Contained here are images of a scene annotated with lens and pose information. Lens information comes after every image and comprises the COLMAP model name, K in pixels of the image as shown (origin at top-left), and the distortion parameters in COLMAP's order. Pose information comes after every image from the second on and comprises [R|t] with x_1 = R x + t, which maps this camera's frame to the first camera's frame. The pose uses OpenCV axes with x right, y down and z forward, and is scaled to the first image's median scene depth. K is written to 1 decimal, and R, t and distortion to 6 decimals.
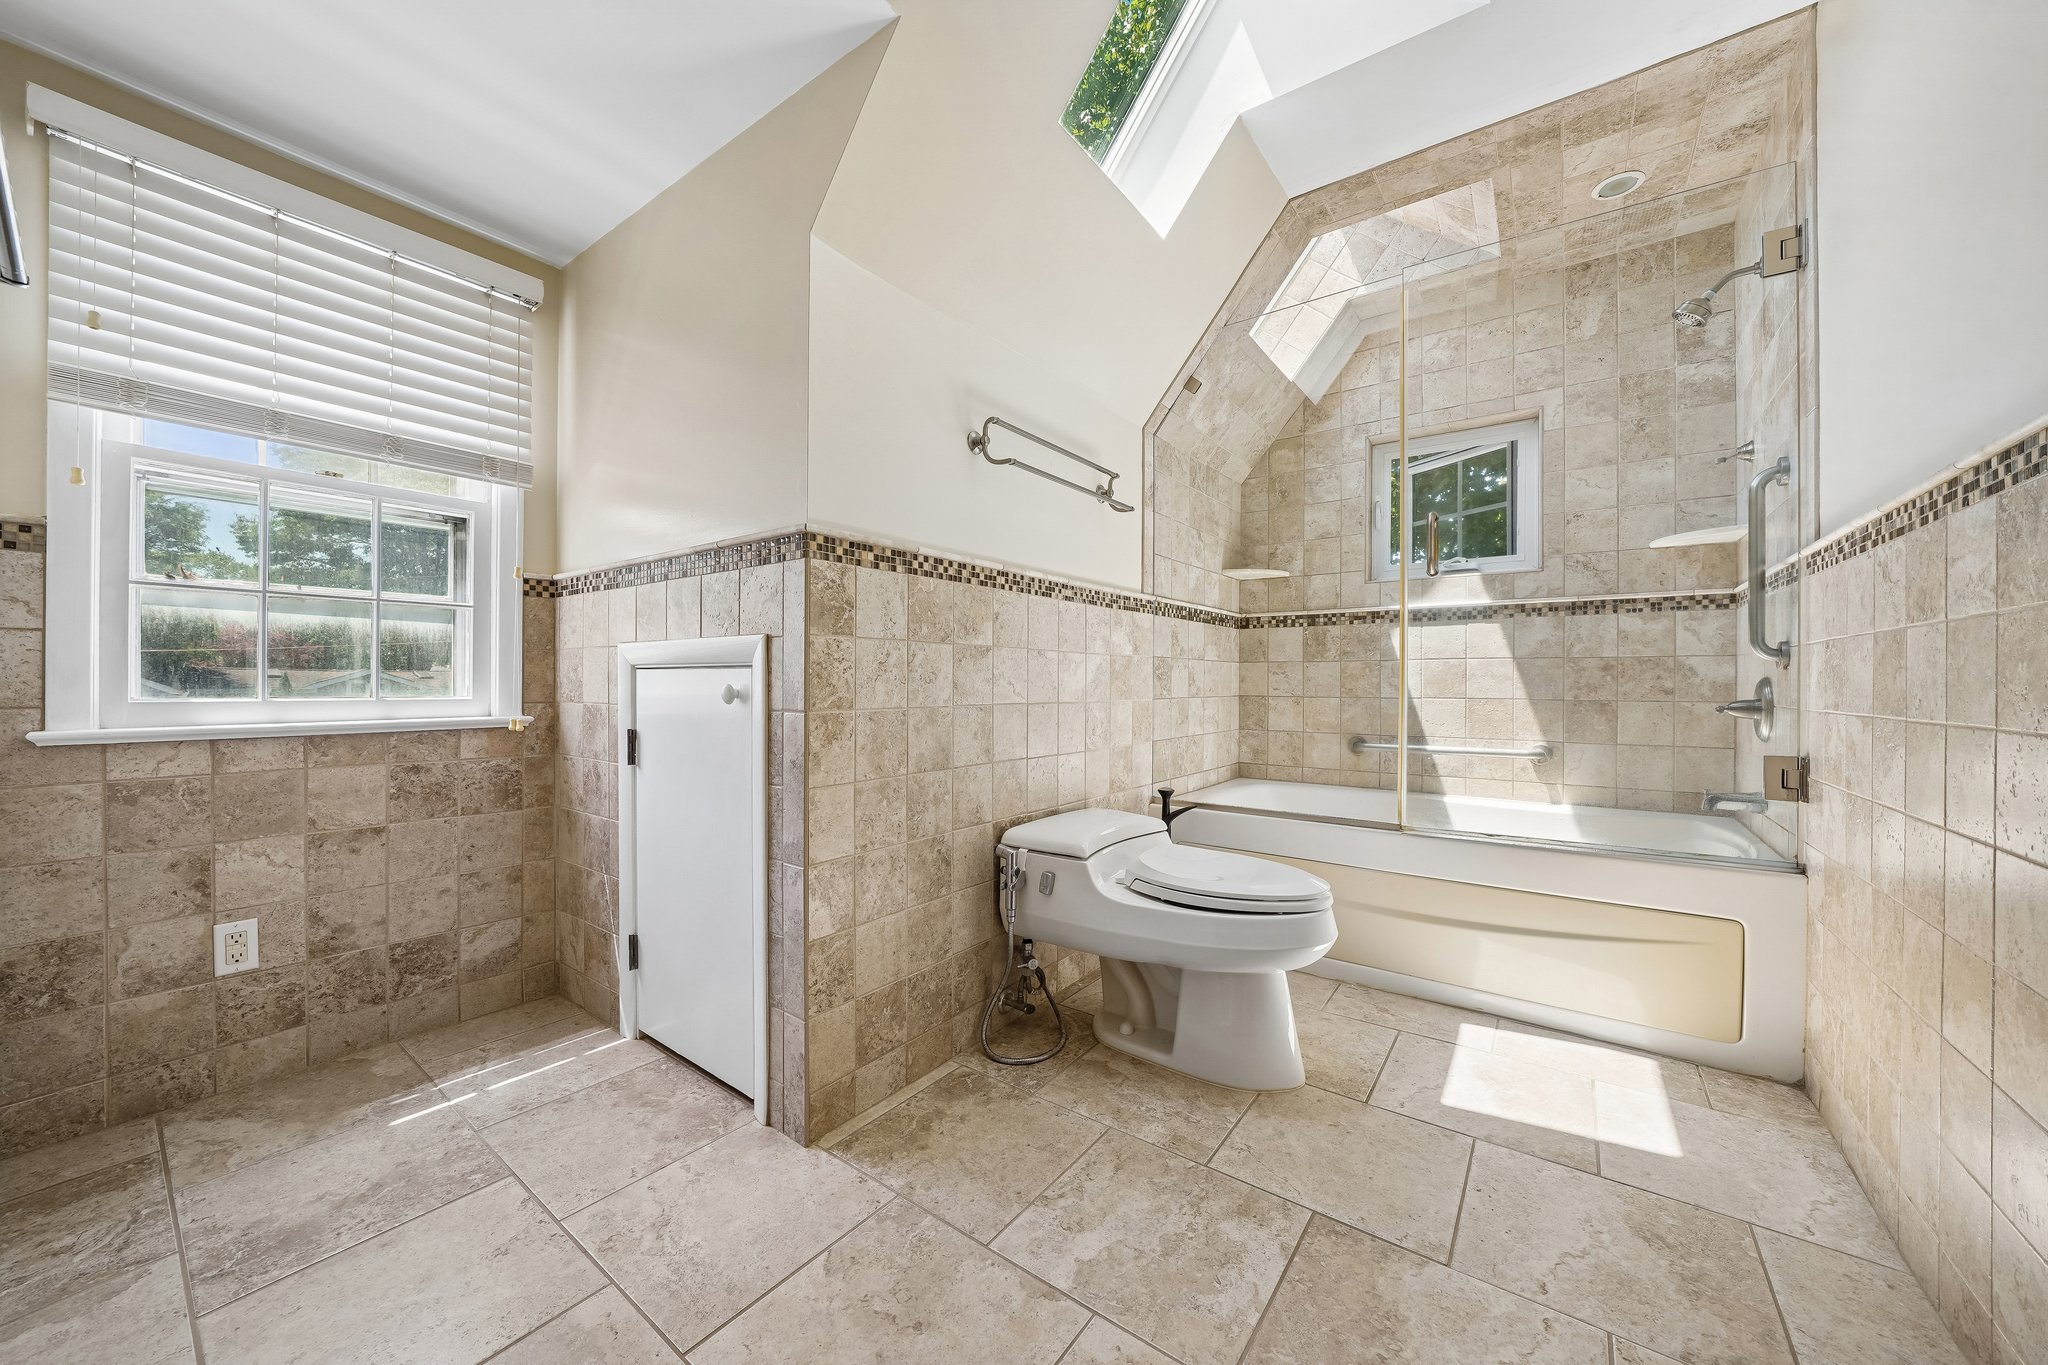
lens RADIAL K [[712.9, 0, 1027.3], [0, 712.9, 685.7], [0, 0, 1]] dist [-0.018666, 0.000971]
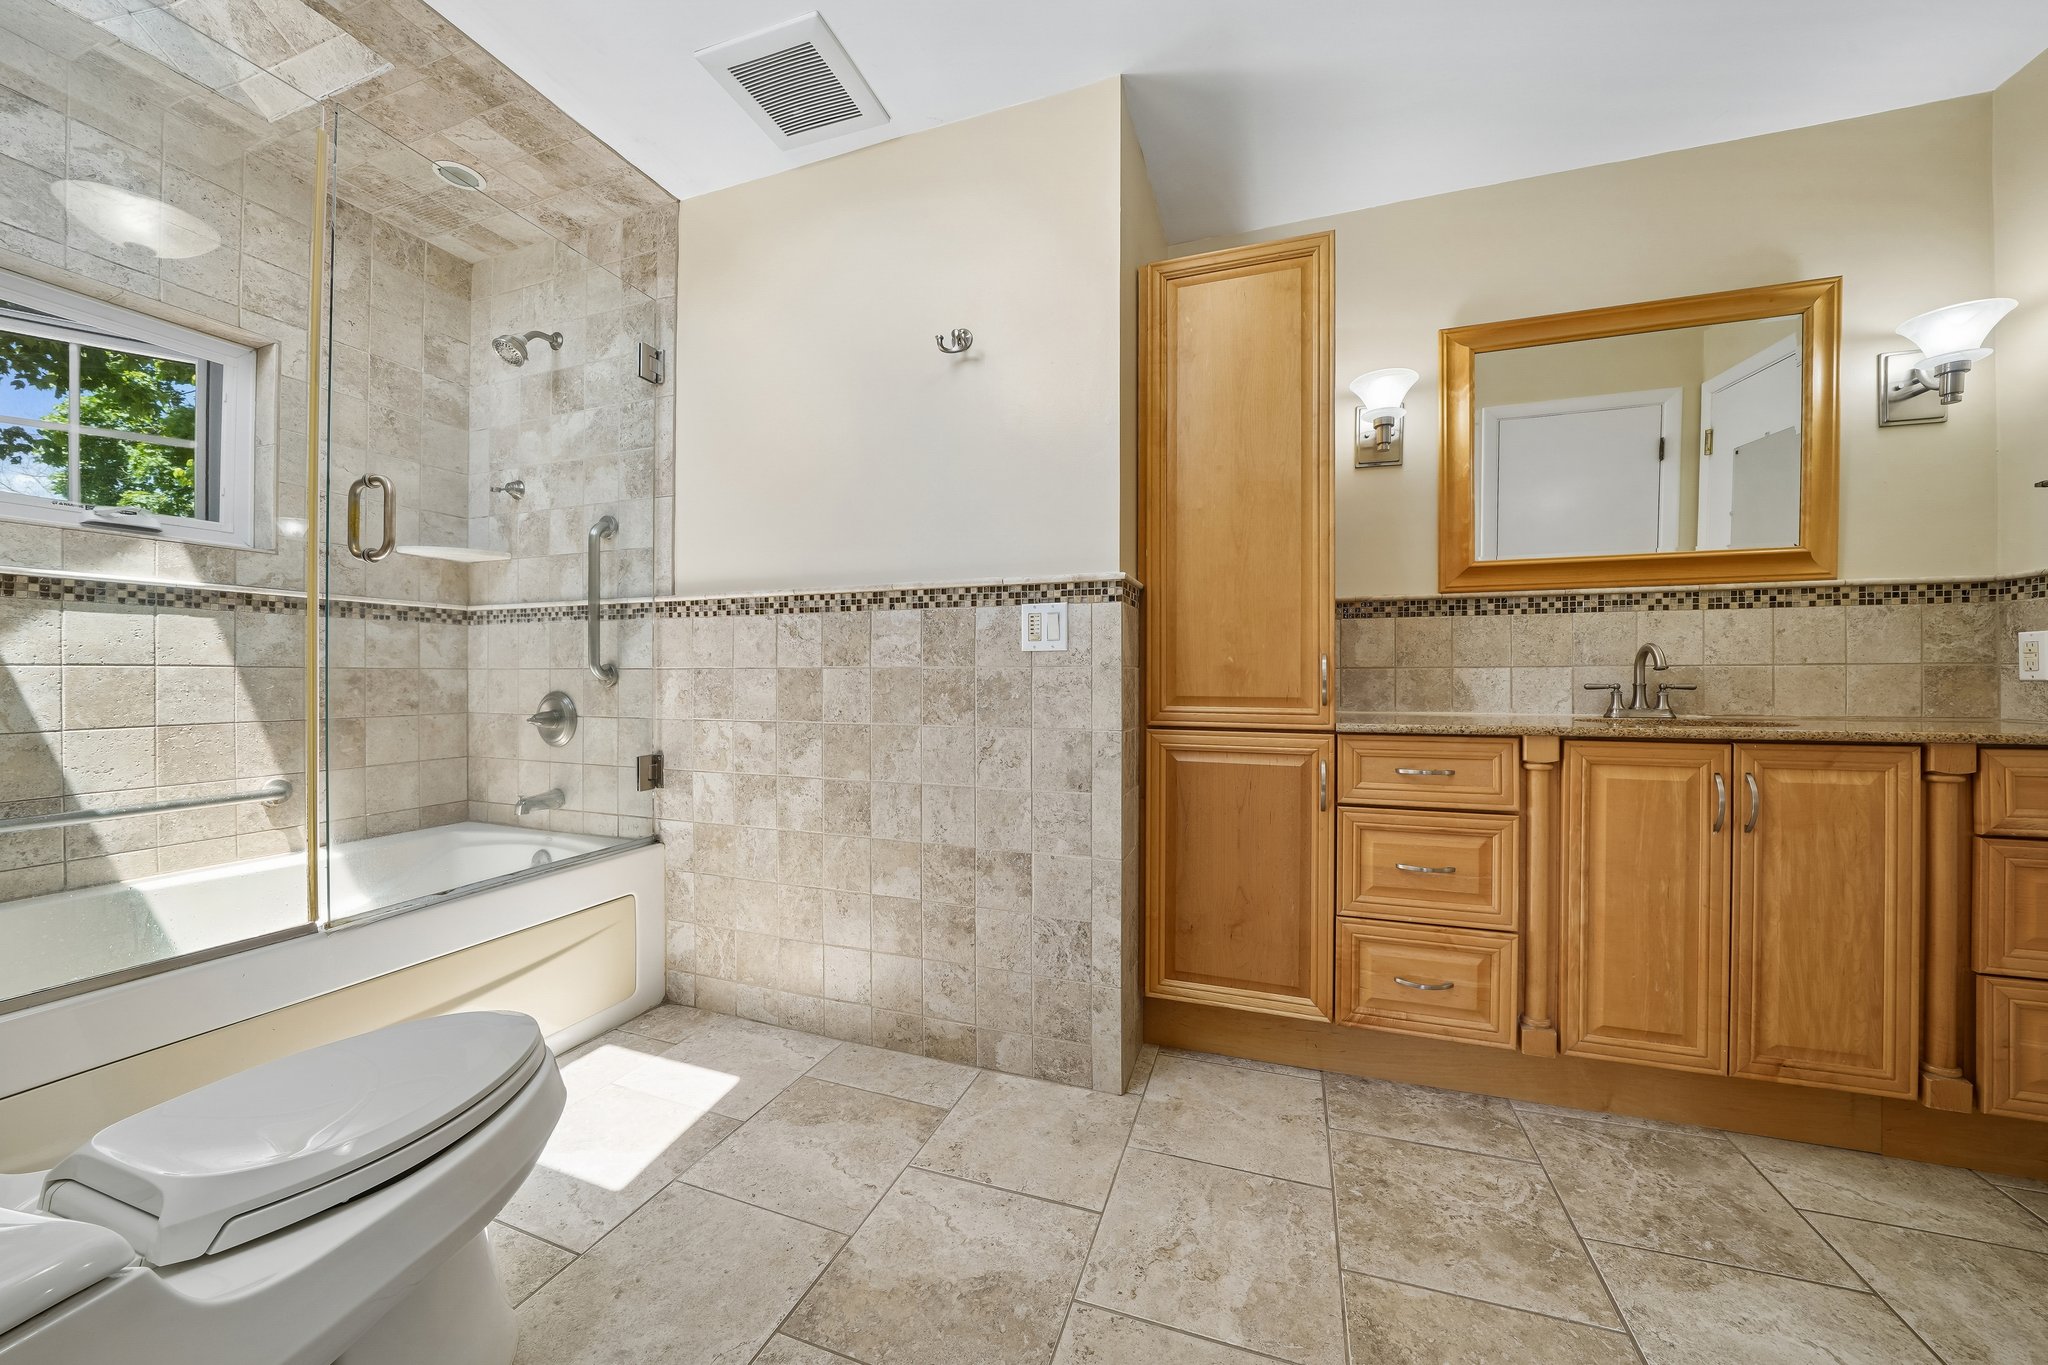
lens RADIAL K [[712.9, 0, 1026.6], [0, 712.9, 678.1], [0, 0, 1]] dist [-0.018666, 0.000971]
pose [[-0.267584, -0.002060, 0.963532, -0.241078], [0.003181, 0.999990, 0.003021, -0.028598], [-0.963529, 0.003873, -0.267575, 0.444101]]
